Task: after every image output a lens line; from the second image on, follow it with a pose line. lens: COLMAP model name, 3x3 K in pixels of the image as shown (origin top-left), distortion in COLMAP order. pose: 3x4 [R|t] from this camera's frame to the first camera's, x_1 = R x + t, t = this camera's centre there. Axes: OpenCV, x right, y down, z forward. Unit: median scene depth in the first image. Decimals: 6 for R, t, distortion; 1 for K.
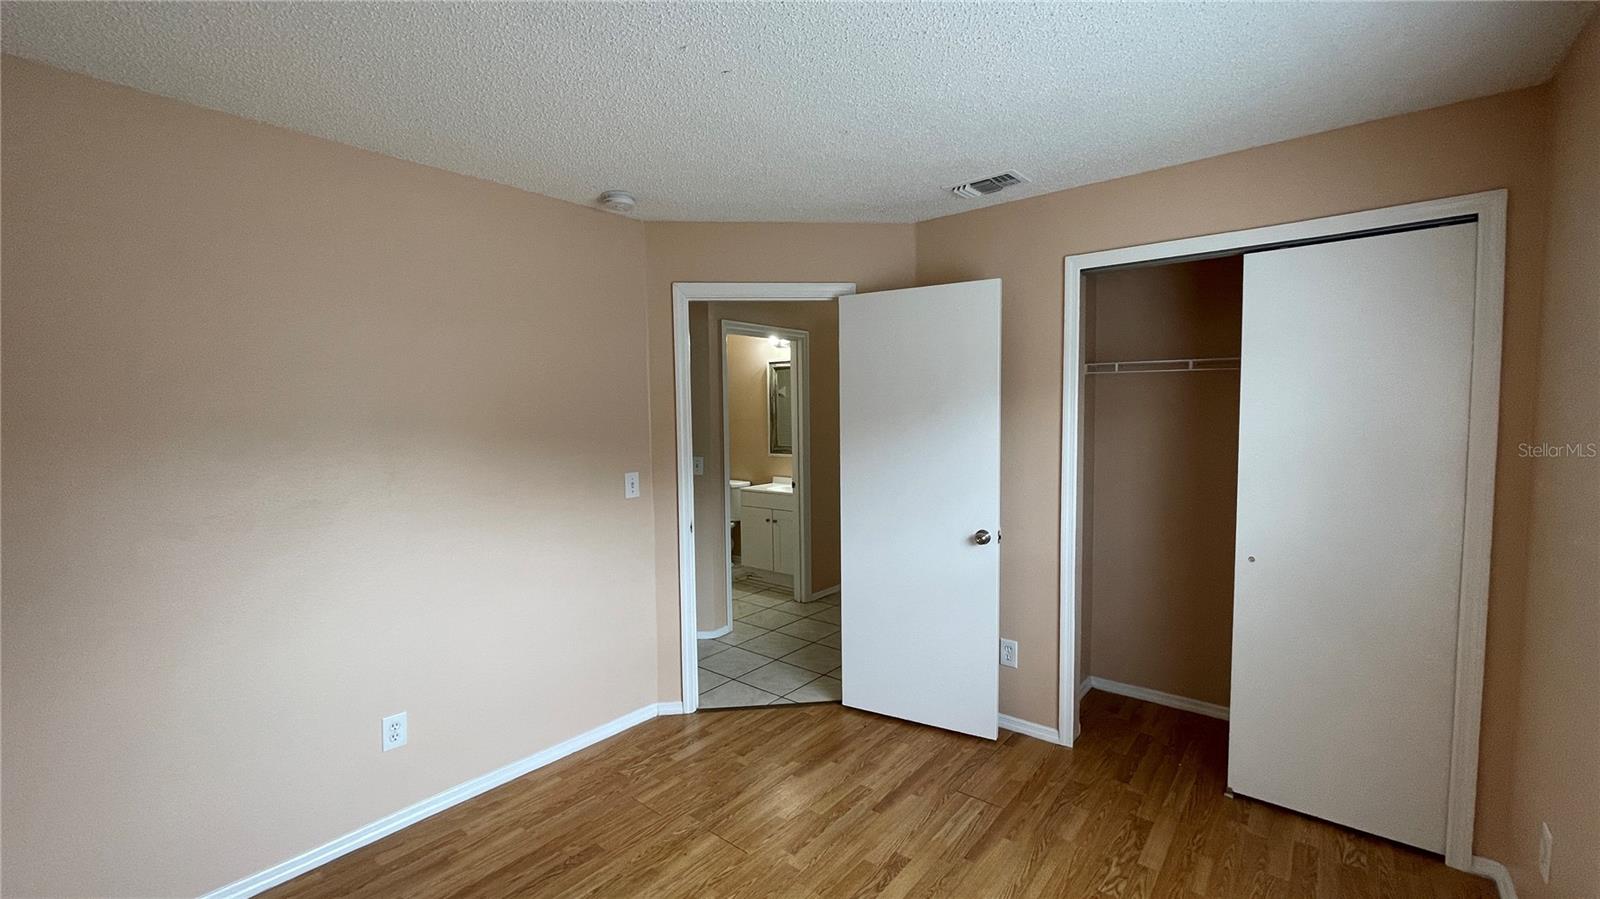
lens RADIAL K [[650.6, 0, 796.0], [0, 650.6, 452.2], [0, 0, 1]] dist [-0.001453, 0.000470]
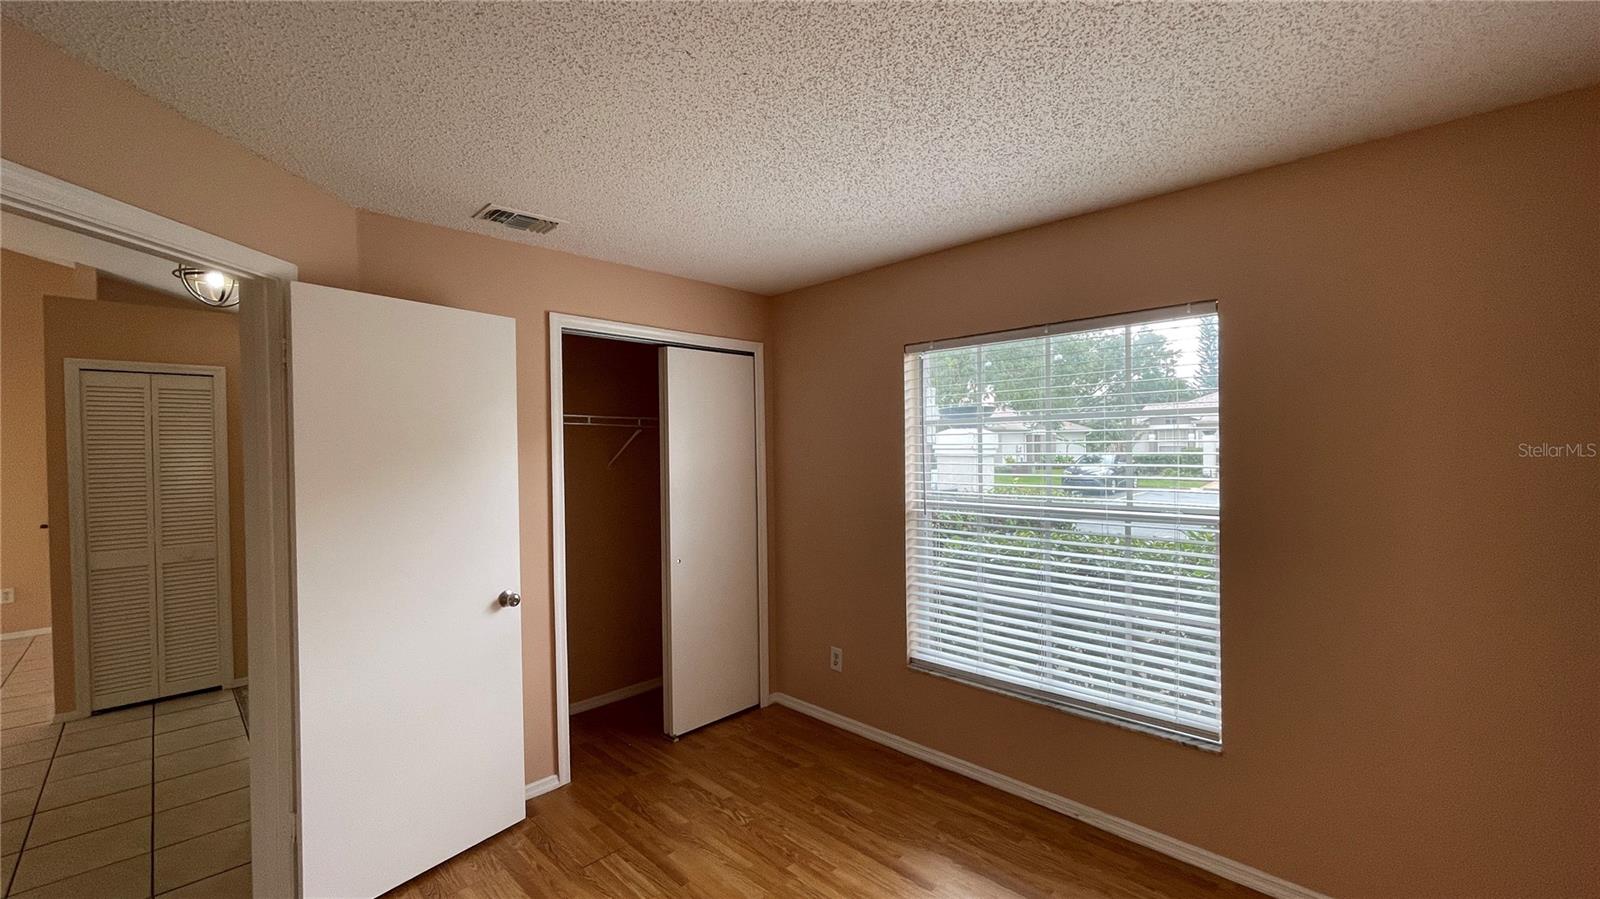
lens RADIAL K [[650.6, 0, 791.5], [0, 650.6, 450.2], [0, 0, 1]] dist [-0.001453, 0.000470]
pose [[0.087591, 0.008810, 0.996118, -0.591535], [0.071428, 0.997331, -0.015102, -0.032317], [-0.993592, 0.072473, 0.086728, 0.529174]]
